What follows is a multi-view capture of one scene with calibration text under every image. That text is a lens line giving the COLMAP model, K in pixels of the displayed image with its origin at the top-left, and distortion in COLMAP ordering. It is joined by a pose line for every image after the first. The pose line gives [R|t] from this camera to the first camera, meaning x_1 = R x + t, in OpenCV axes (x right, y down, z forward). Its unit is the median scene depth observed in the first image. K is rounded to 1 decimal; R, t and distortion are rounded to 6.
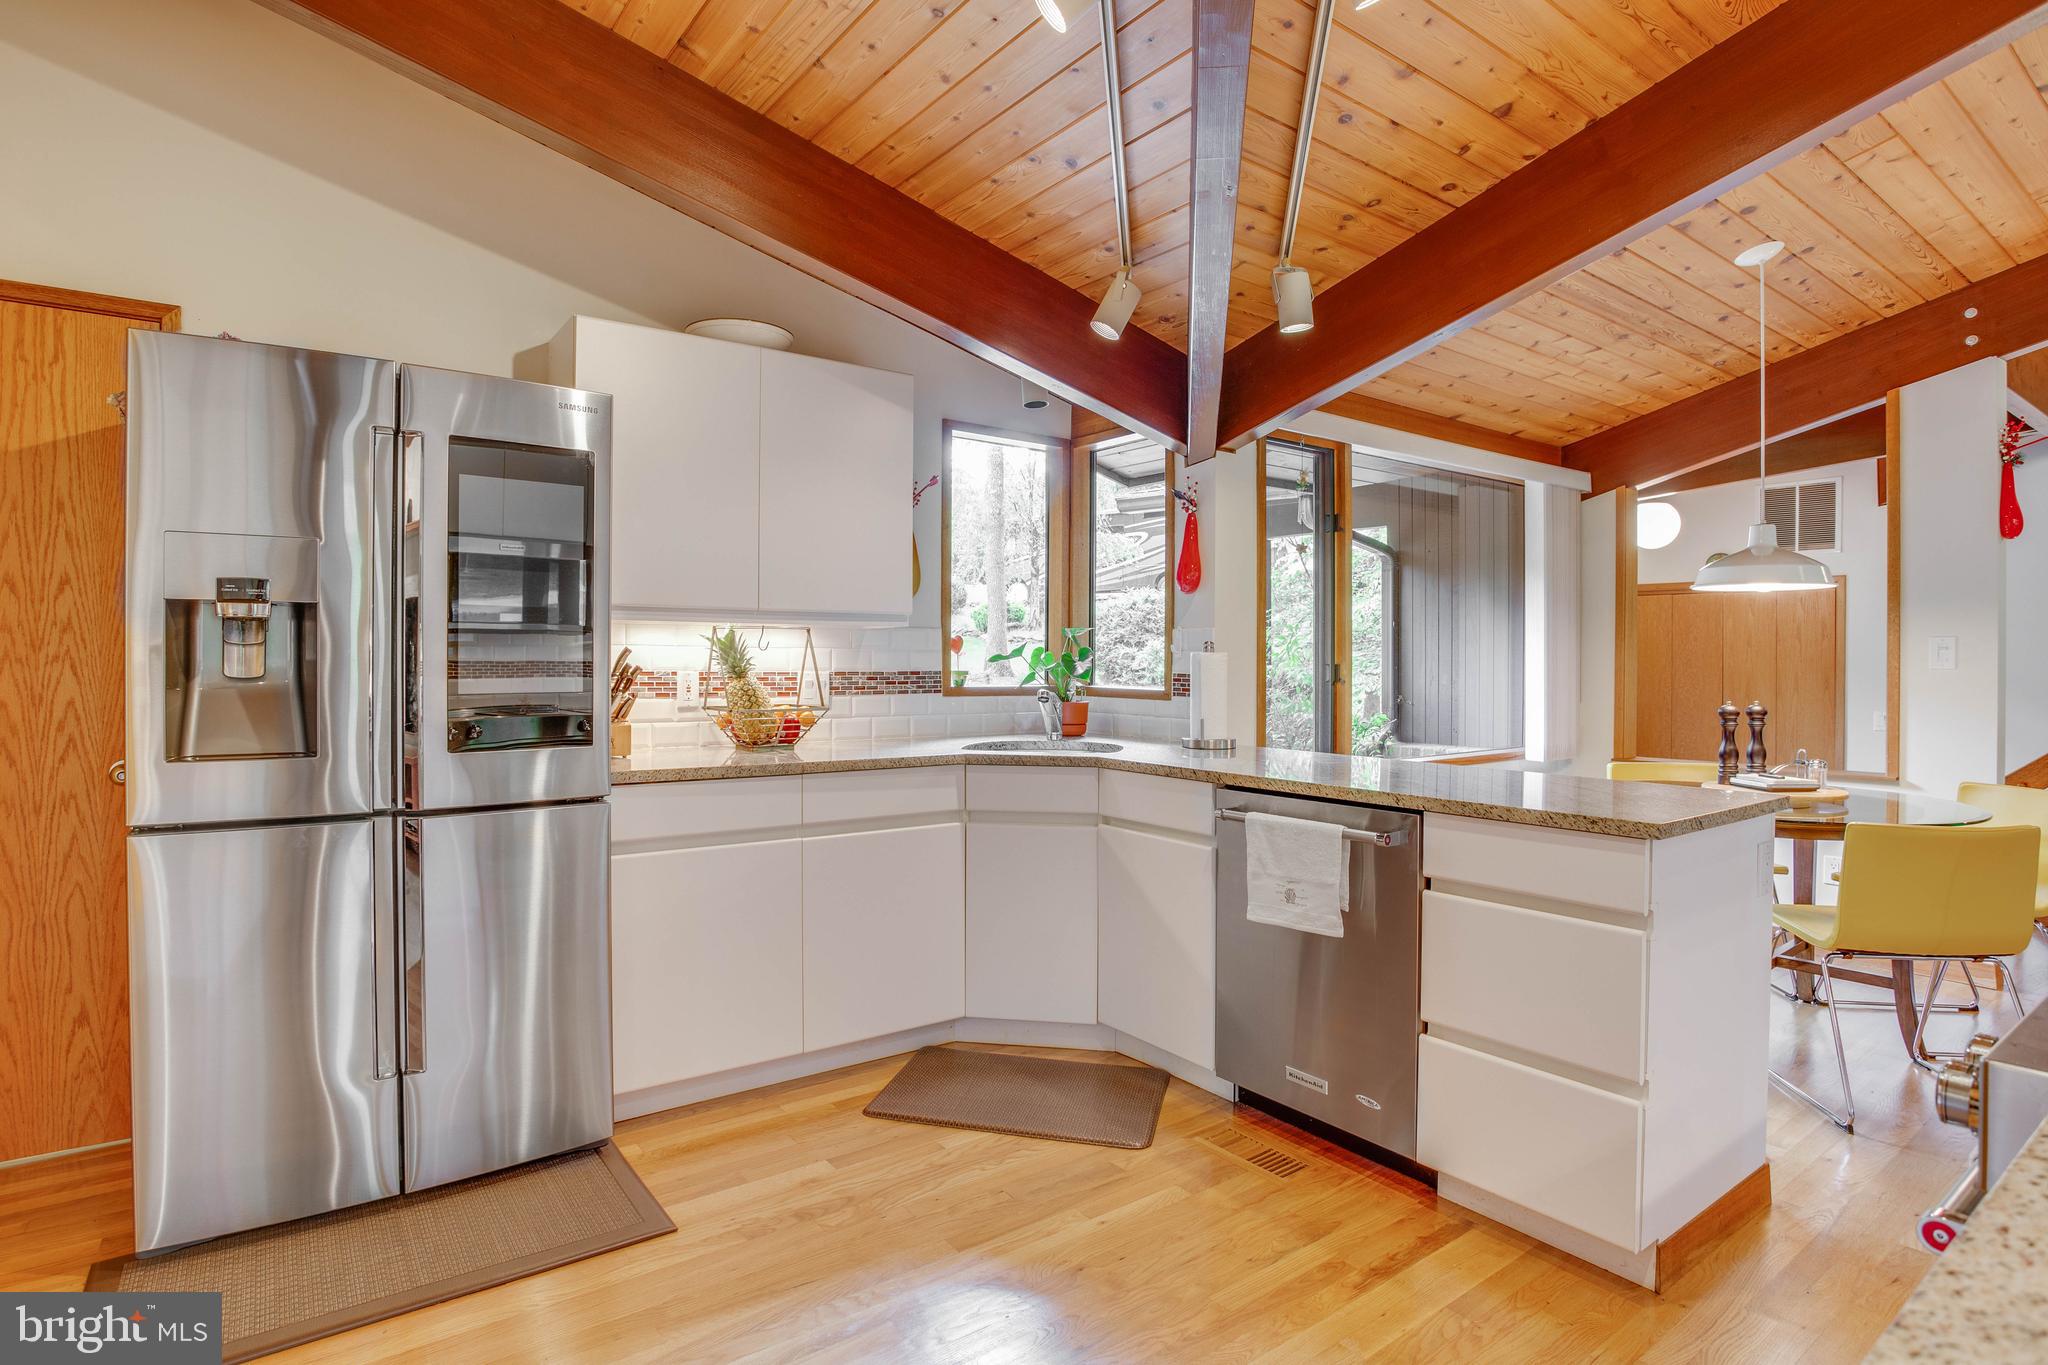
lens RADIAL K [[1036.1, 0, 1026.2], [0, 1036.1, 667.5], [0, 0, 1]] dist [-0.025590, -0.000003]
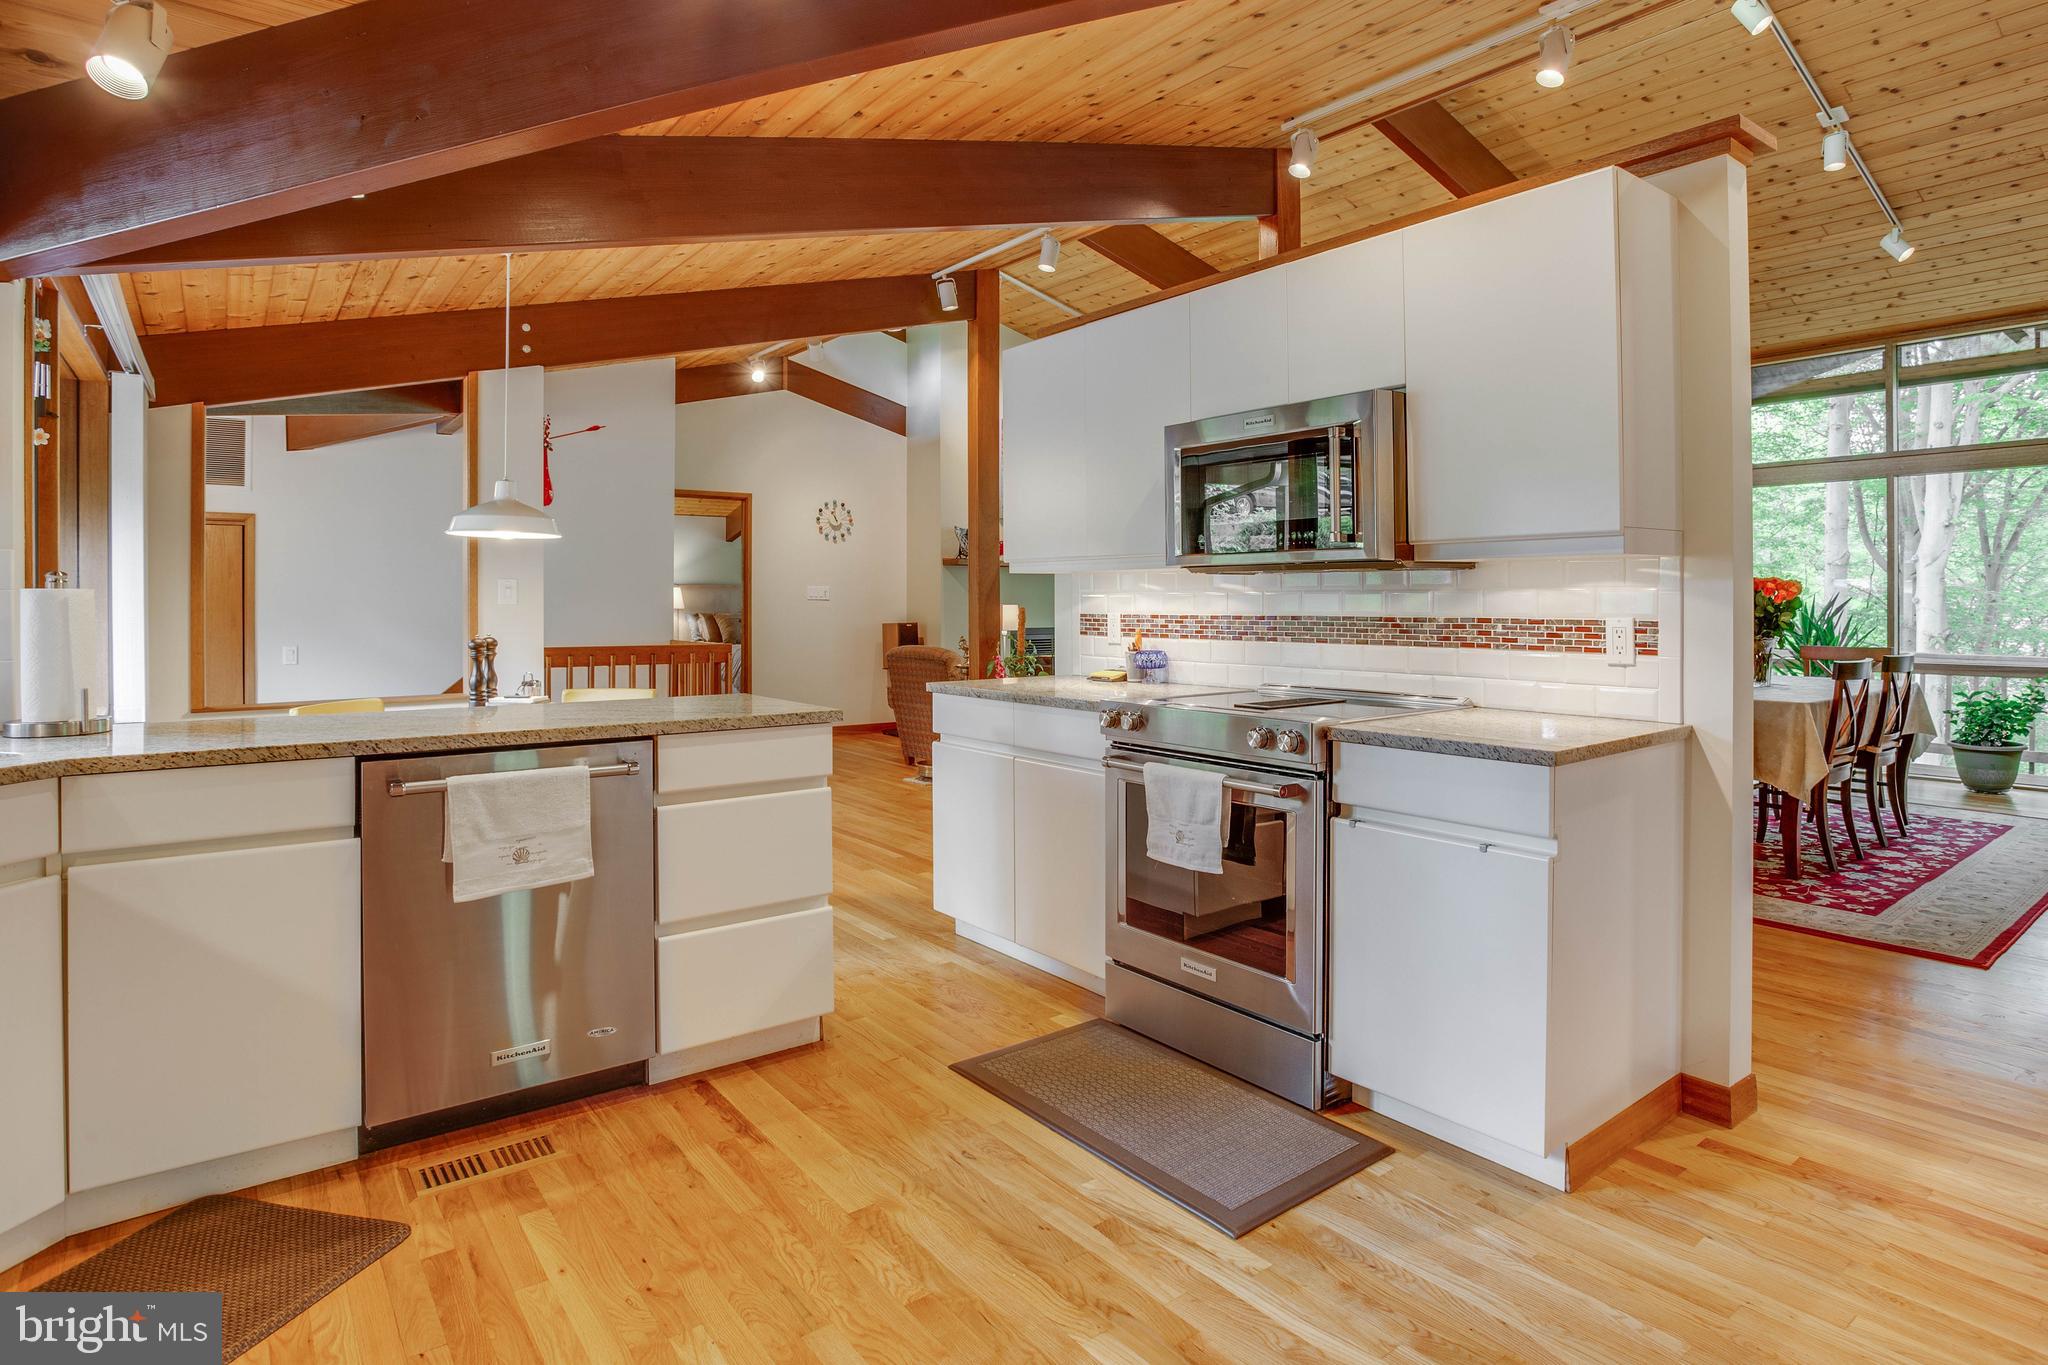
lens RADIAL K [[1130.1, 0, 1029.6], [0, 1130.1, 599.3], [0, 0, 1]] dist [-0.001225, 0.000236]
pose [[-0.000782, -0.002354, 0.999997, -0.769676], [0.007697, 0.999968, 0.002360, -0.006328], [-0.999970, 0.007699, -0.000764, 0.559202]]
